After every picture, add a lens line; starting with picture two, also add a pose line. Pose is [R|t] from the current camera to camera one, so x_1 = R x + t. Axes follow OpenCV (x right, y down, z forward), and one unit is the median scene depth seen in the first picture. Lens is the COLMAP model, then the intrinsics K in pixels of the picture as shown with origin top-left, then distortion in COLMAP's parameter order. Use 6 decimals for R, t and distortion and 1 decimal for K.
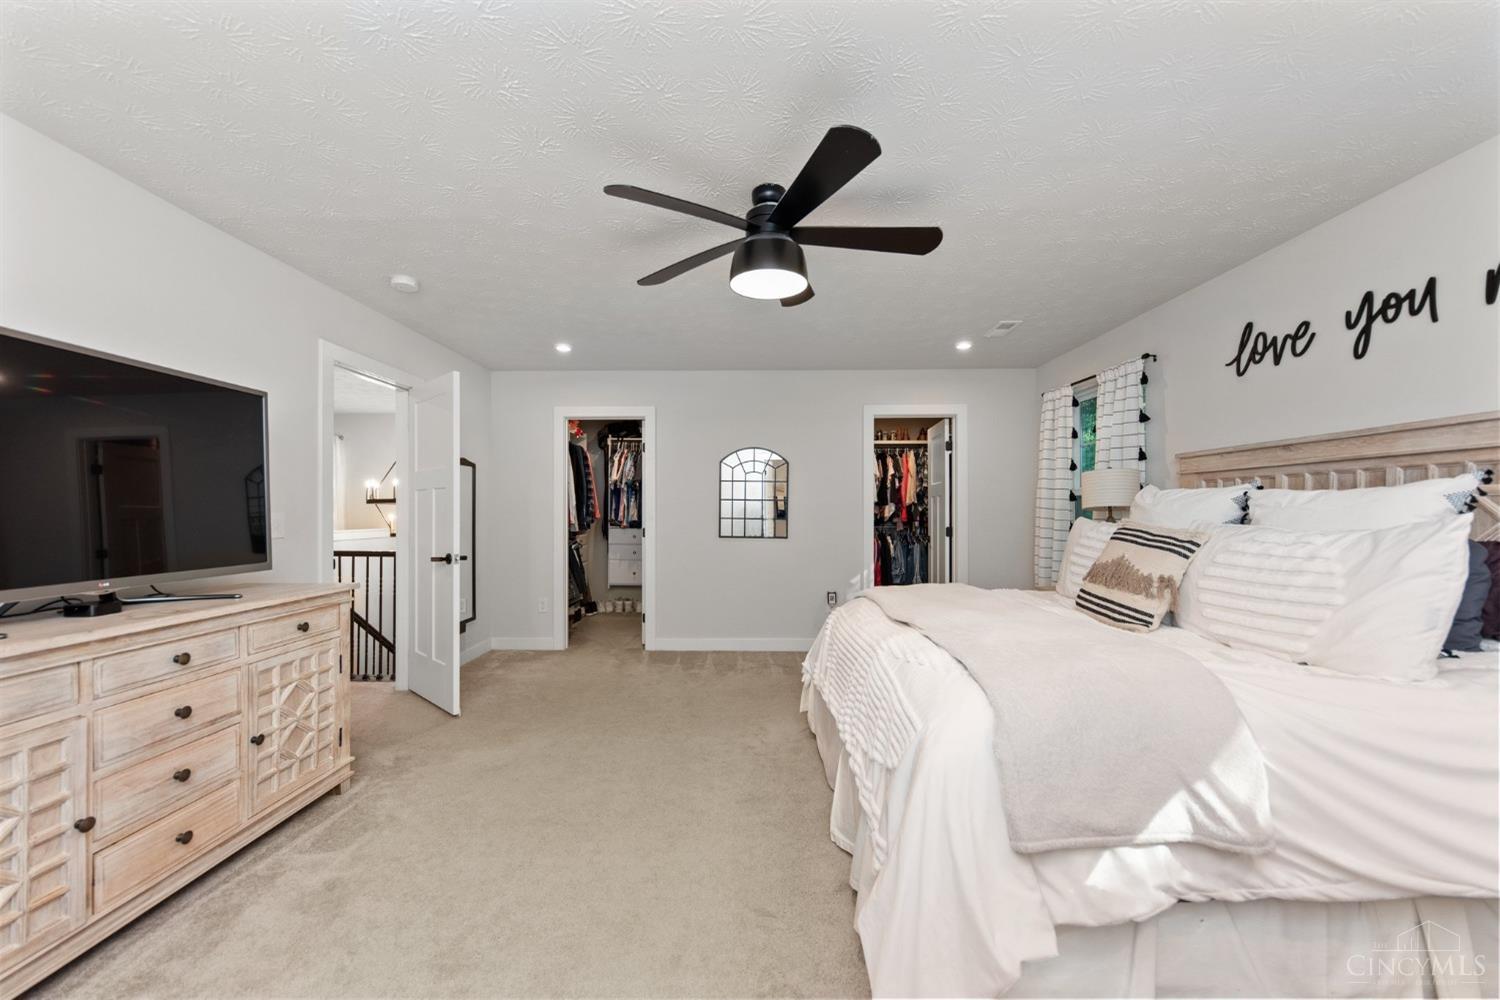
lens RADIAL K [[560.0, 0, 740.6], [0, 560.0, 504.6], [0, 0, 1]] dist [0.011790, -0.005555]
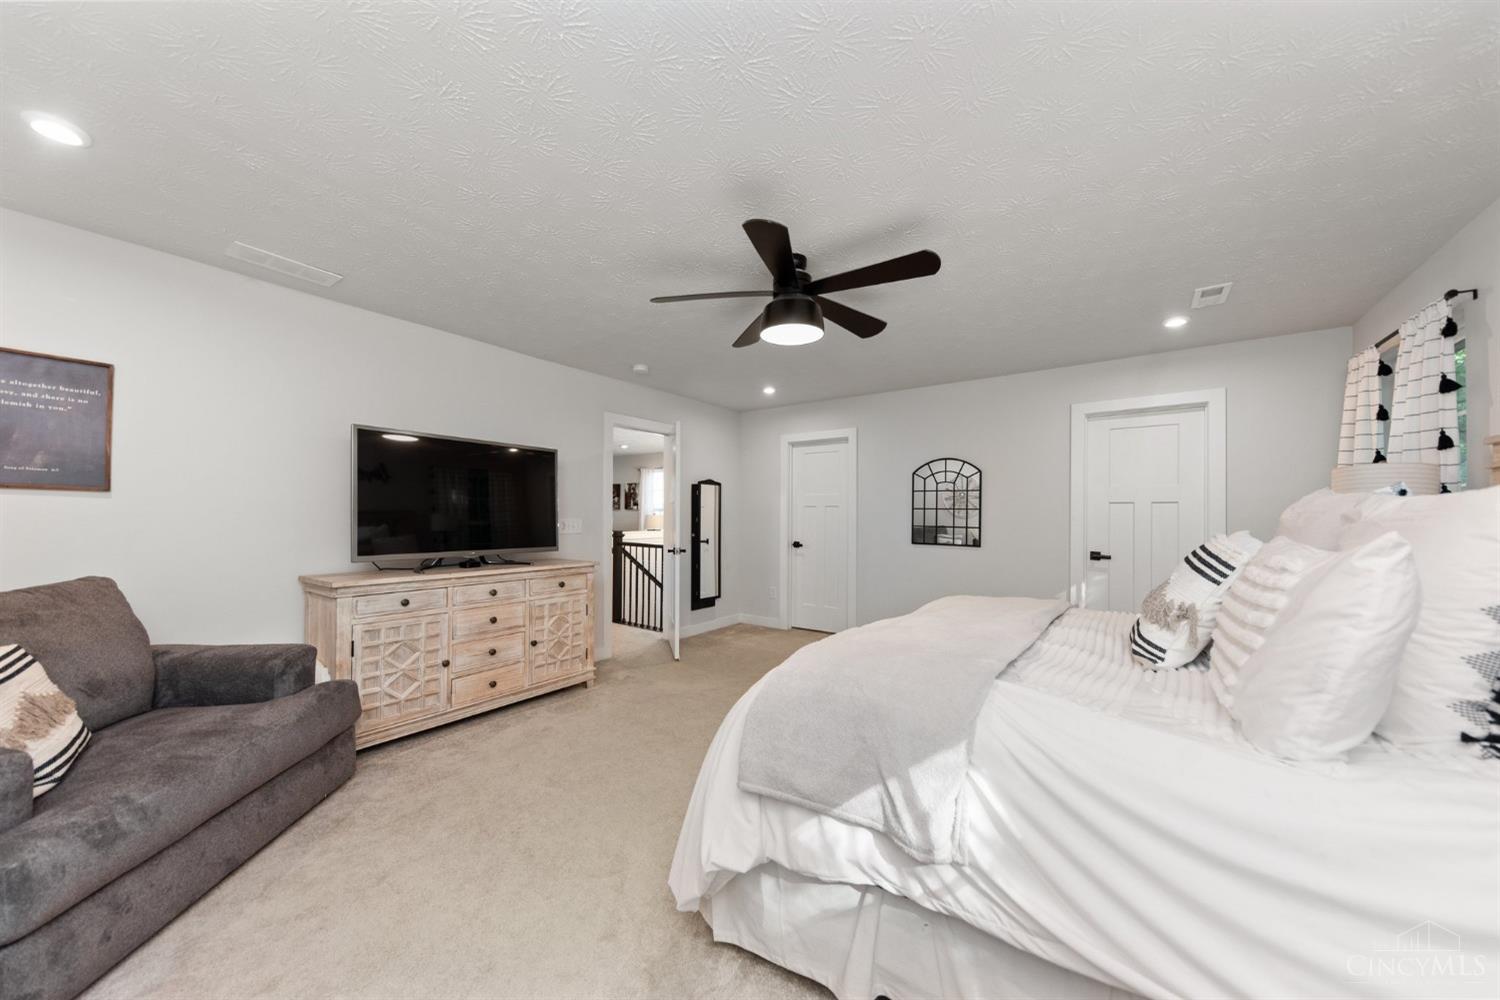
lens RADIAL K [[511.2, 0, 745.3], [0, 511.2, 509.9], [0, 0, 1]] dist [0.015004, -0.007357]
pose [[0.821880, -0.002443, -0.569655, 0.648628], [0.000304, 0.999993, -0.003848, -0.005944], [0.569660, 0.002990, 0.821875, 0.027089]]
